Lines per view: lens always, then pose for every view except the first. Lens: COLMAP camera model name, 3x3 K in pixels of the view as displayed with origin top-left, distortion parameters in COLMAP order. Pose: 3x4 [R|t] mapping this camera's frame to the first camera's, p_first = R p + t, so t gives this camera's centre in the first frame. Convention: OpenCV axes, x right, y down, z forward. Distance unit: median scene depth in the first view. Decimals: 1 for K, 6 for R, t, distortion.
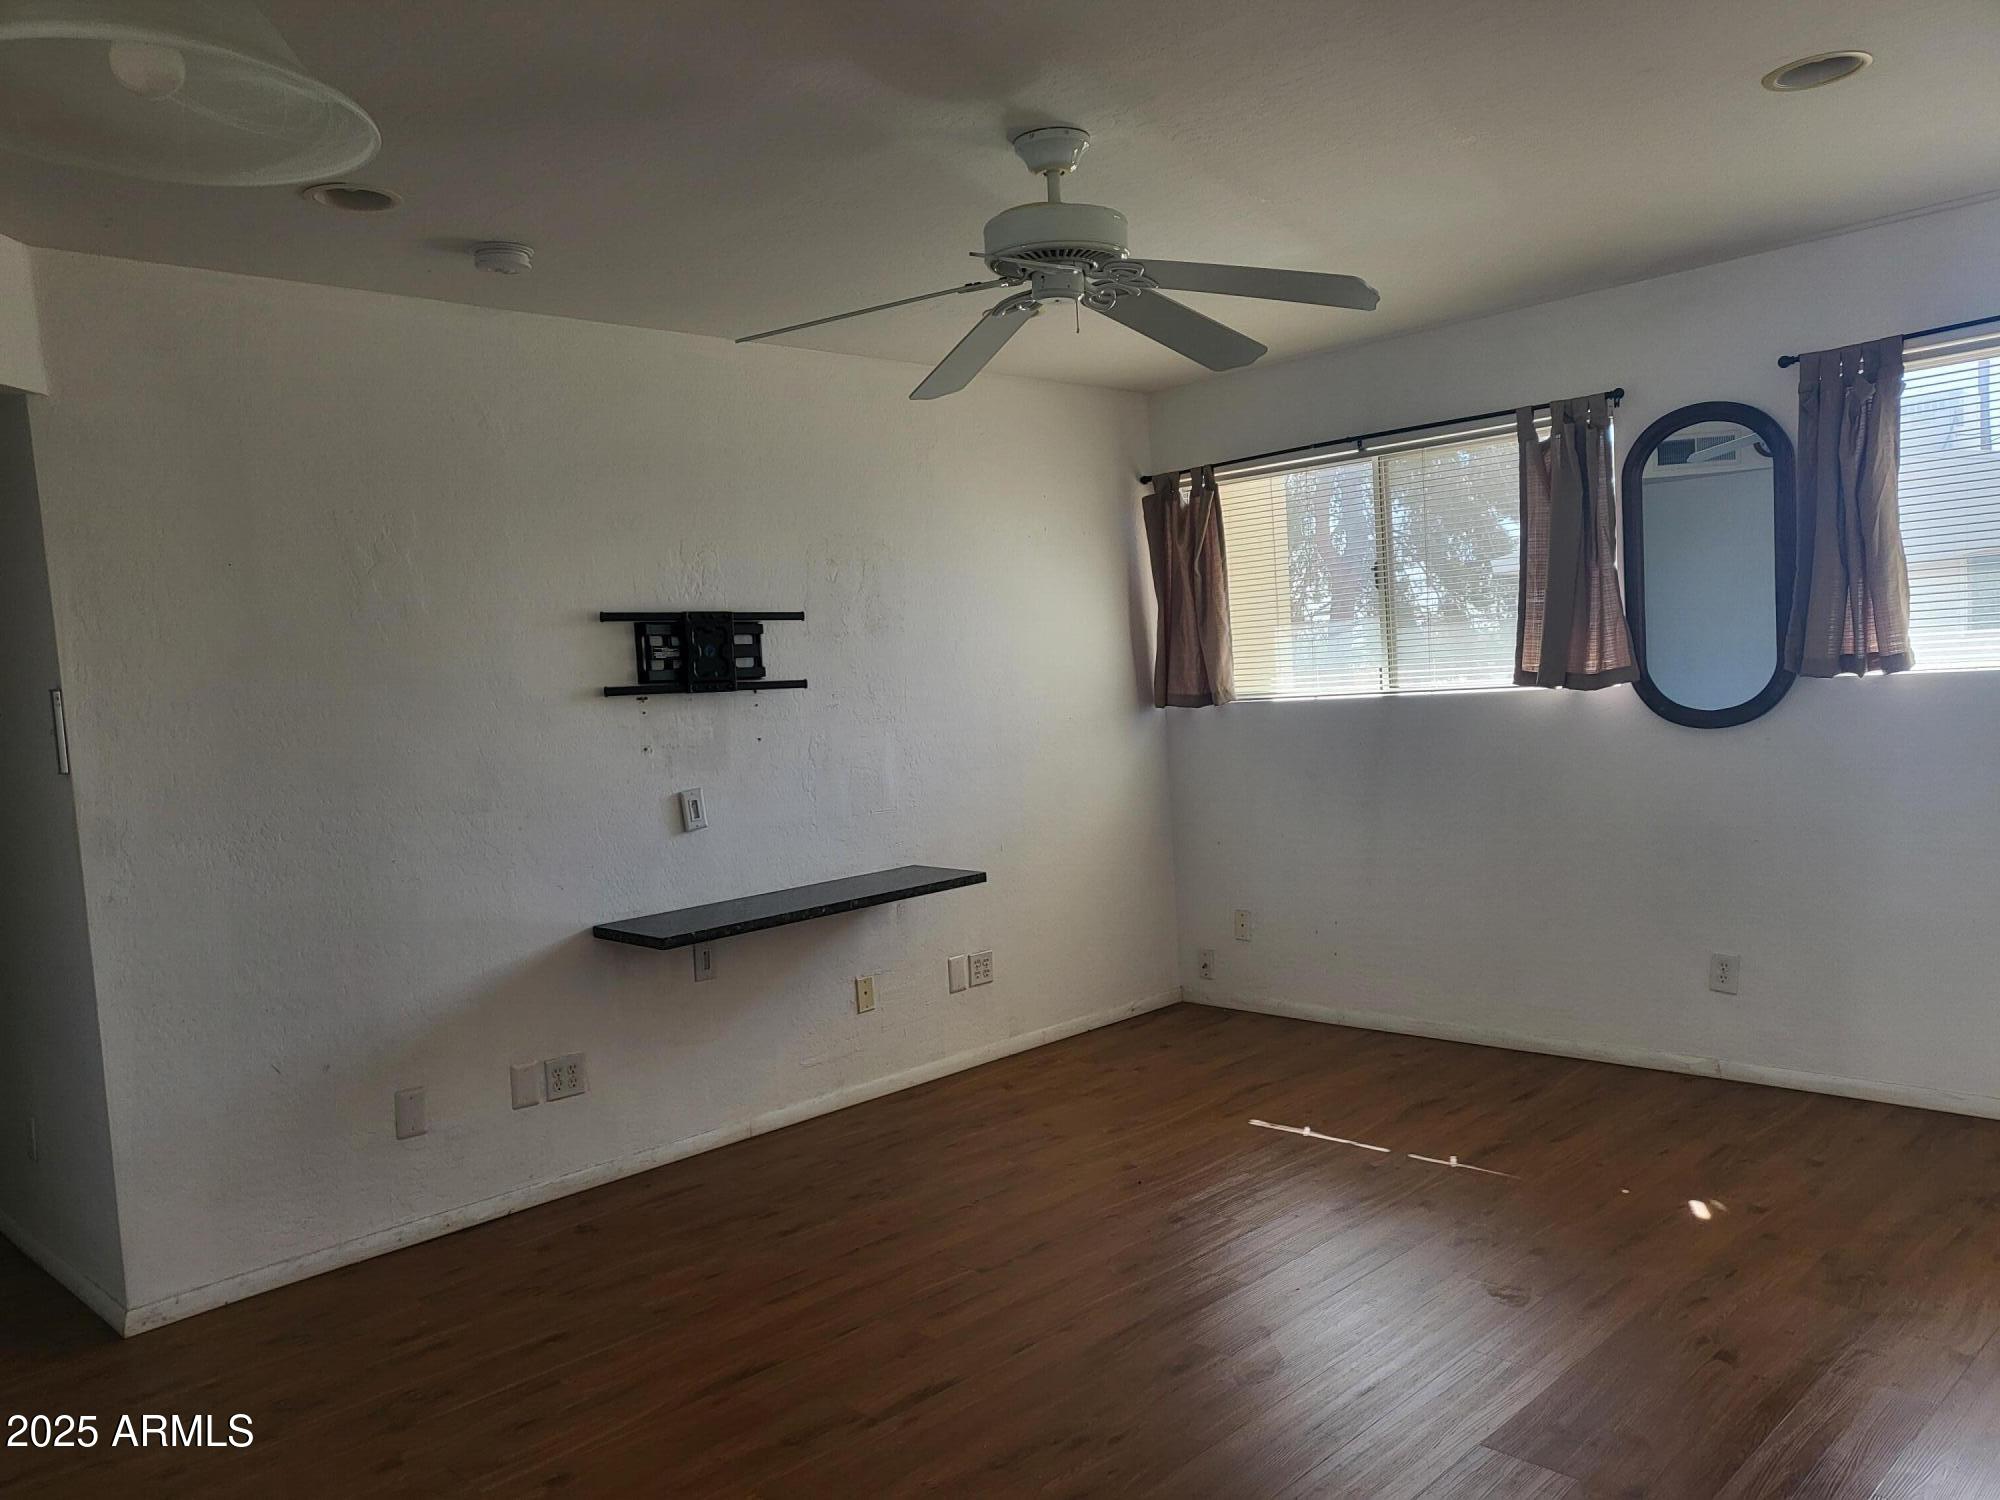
lens RADIAL K [[1516.2, 0, 997.4], [0, 1516.2, 763.3], [0, 0, 1]] dist [-0.009441, 0.075566]
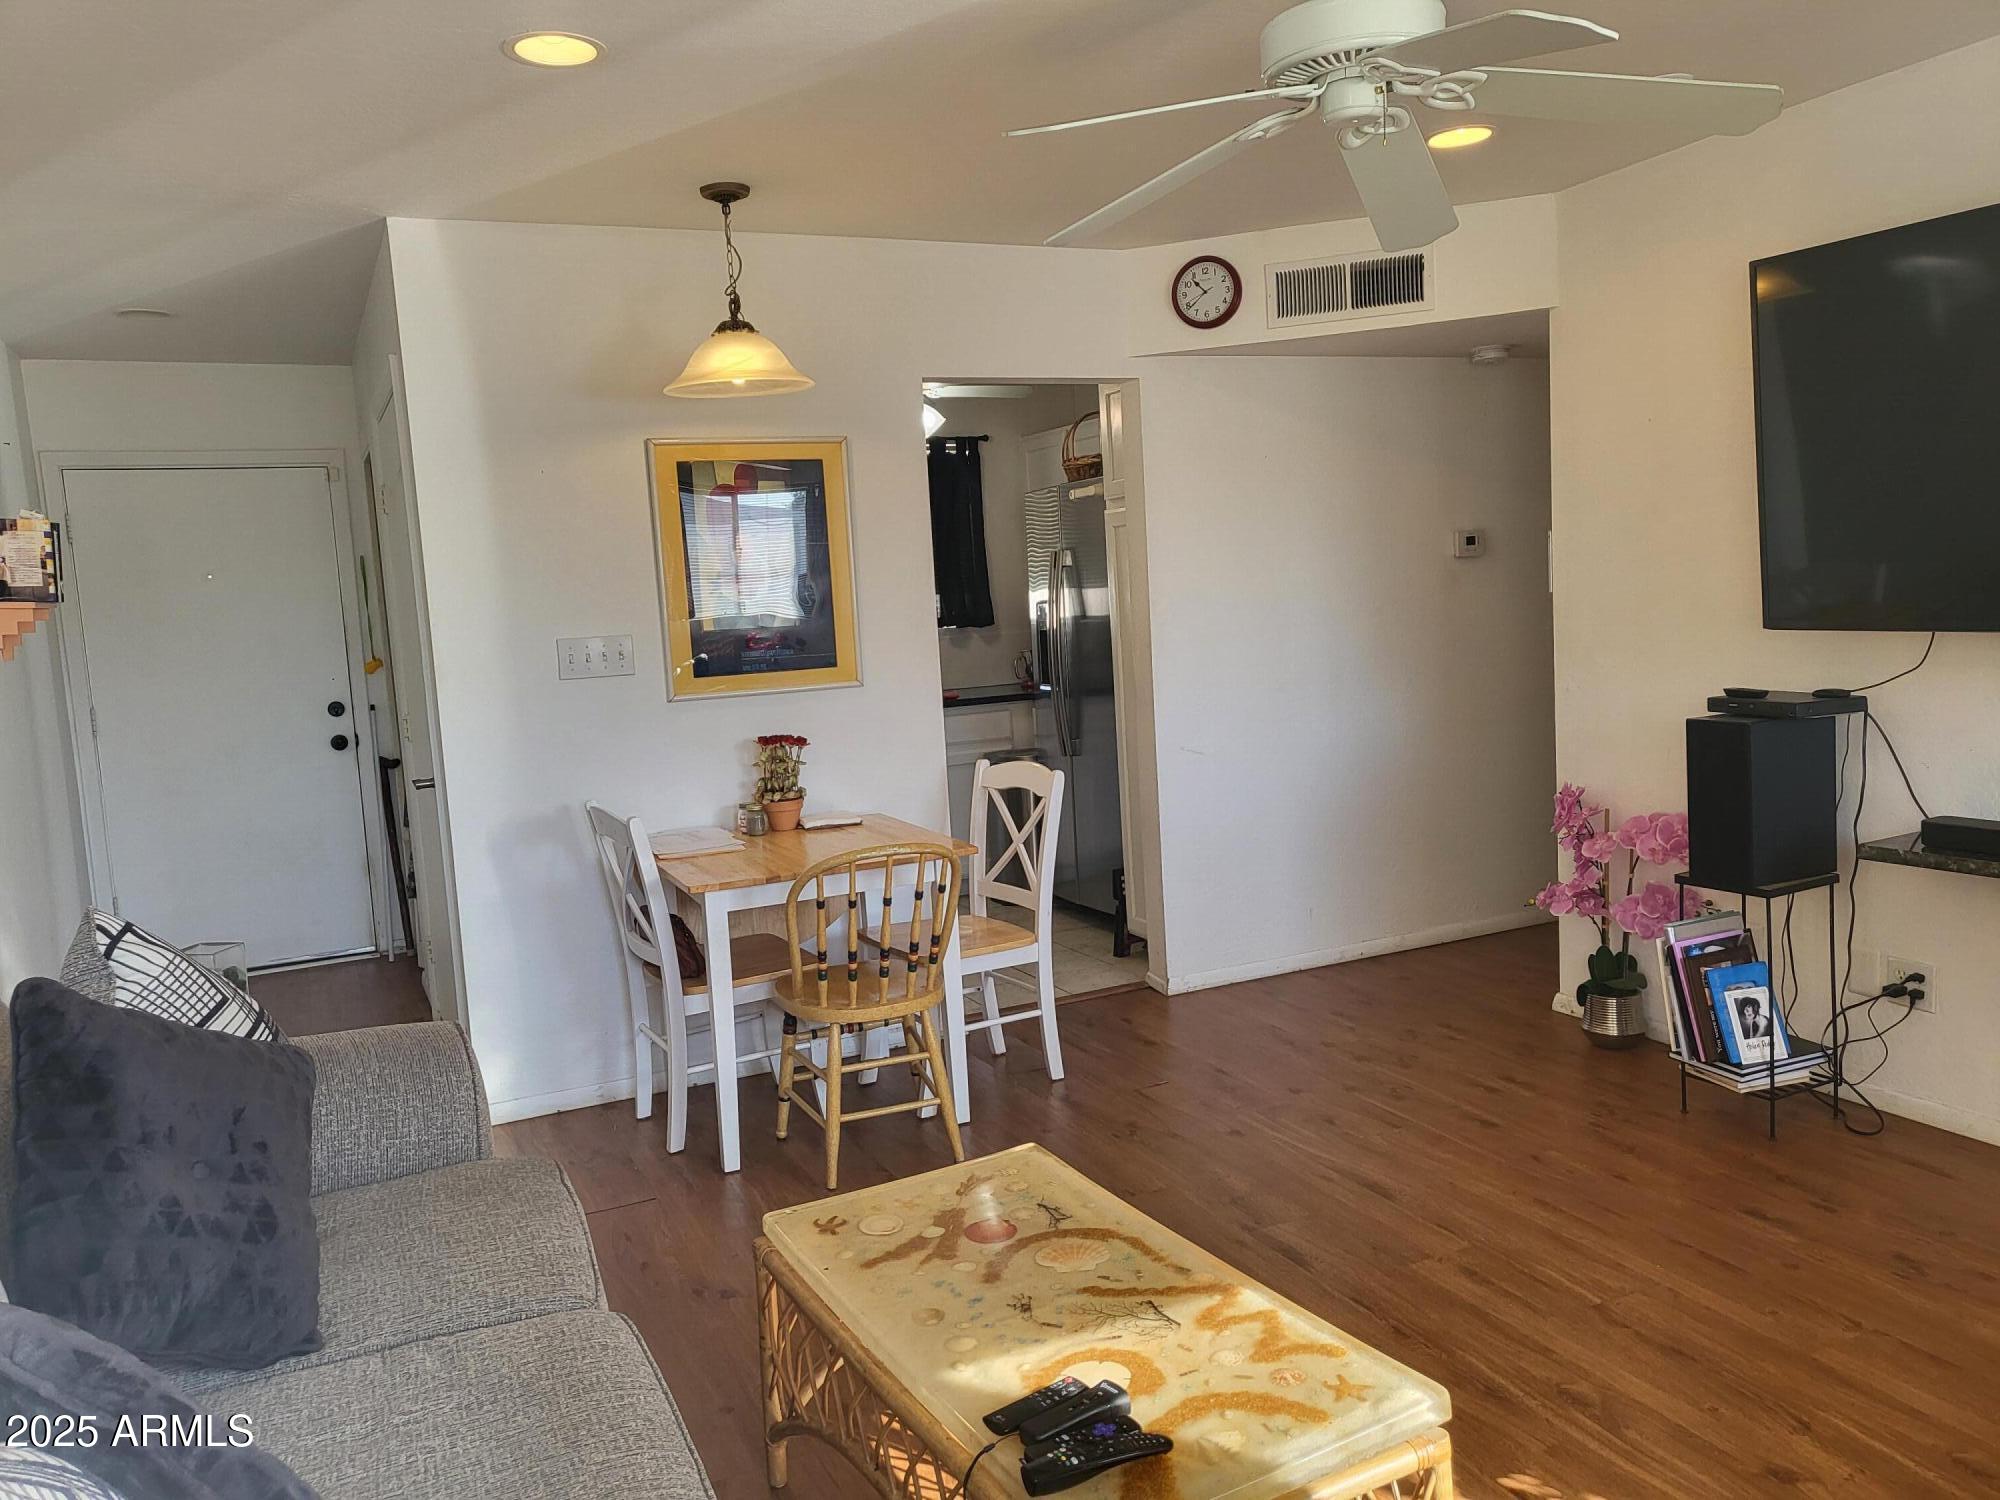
lens RADIAL K [[1516.2, 0, 997.4], [0, 1516.2, 763.3], [0, 0, 1]] dist [-0.009441, 0.075566]
pose [[-0.329893, 0.191650, -0.924360, 0.508053], [0.021158, 0.980431, 0.195724, -0.071408], [0.943781, 0.045010, -0.327492, 0.620400]]
